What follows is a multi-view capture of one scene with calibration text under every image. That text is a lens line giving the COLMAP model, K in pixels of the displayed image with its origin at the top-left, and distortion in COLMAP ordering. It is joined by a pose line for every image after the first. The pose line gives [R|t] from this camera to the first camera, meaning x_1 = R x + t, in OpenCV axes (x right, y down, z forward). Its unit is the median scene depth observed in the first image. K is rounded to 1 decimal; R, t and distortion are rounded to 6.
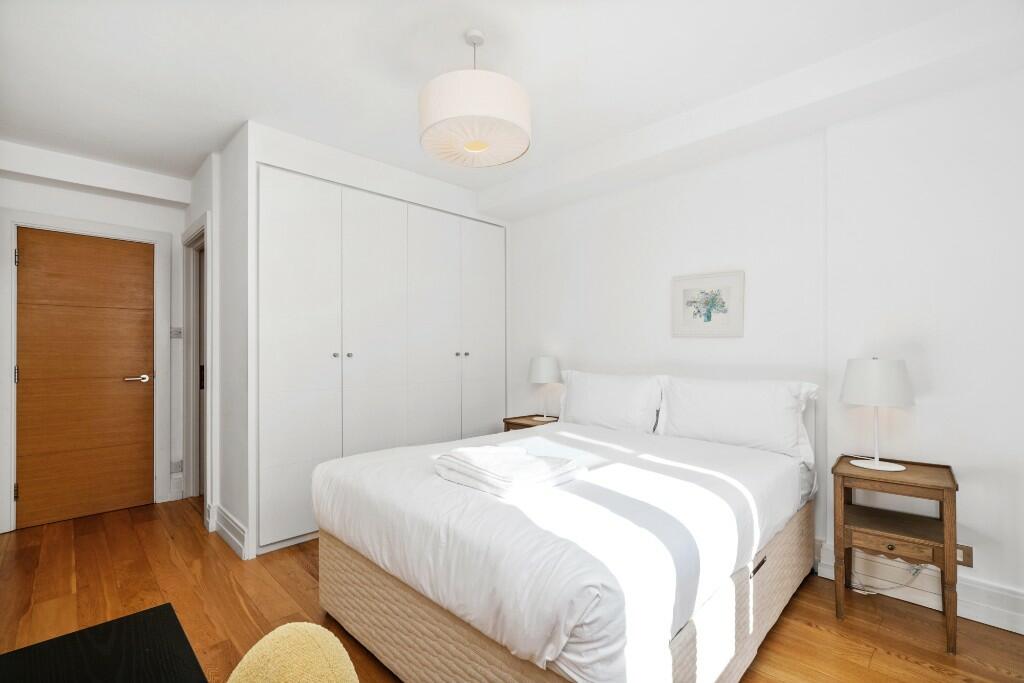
lens RADIAL K [[465.9, 0, 510.1], [0, 465.9, 339.8], [0, 0, 1]] dist [0.005166, -0.000725]
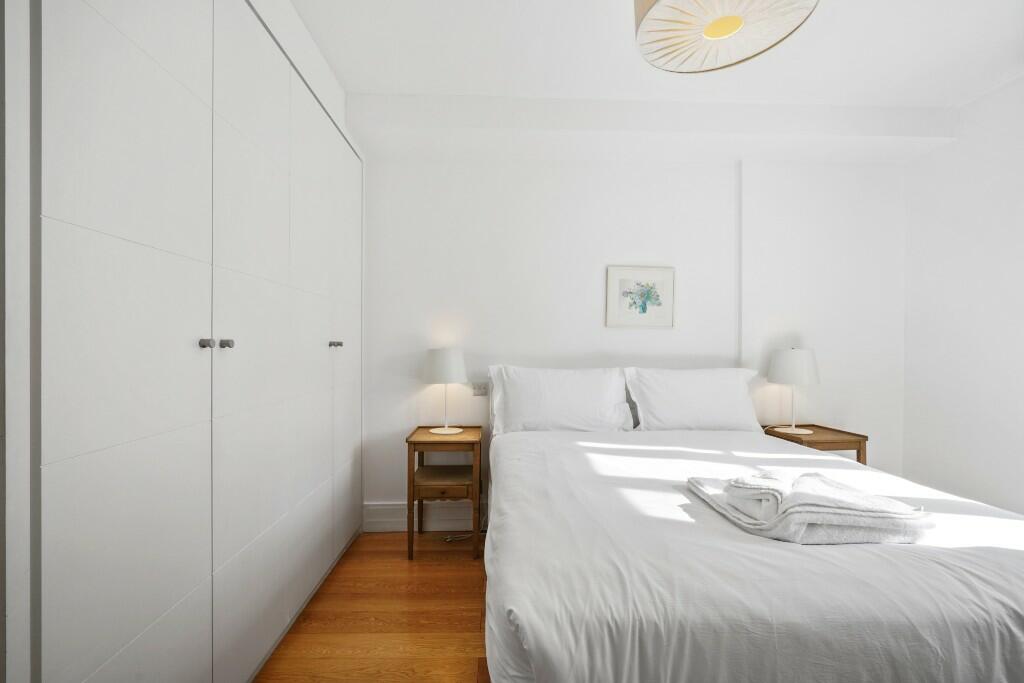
lens RADIAL K [[465.9, 0, 509.9], [0, 465.9, 347.8], [0, 0, 1]] dist [0.005166, -0.000725]
pose [[0.672650, -0.002955, 0.739955, -0.521840], [-0.028332, 0.999156, 0.029745, 0.014197], [-0.739418, -0.040972, 0.671998, 0.522720]]
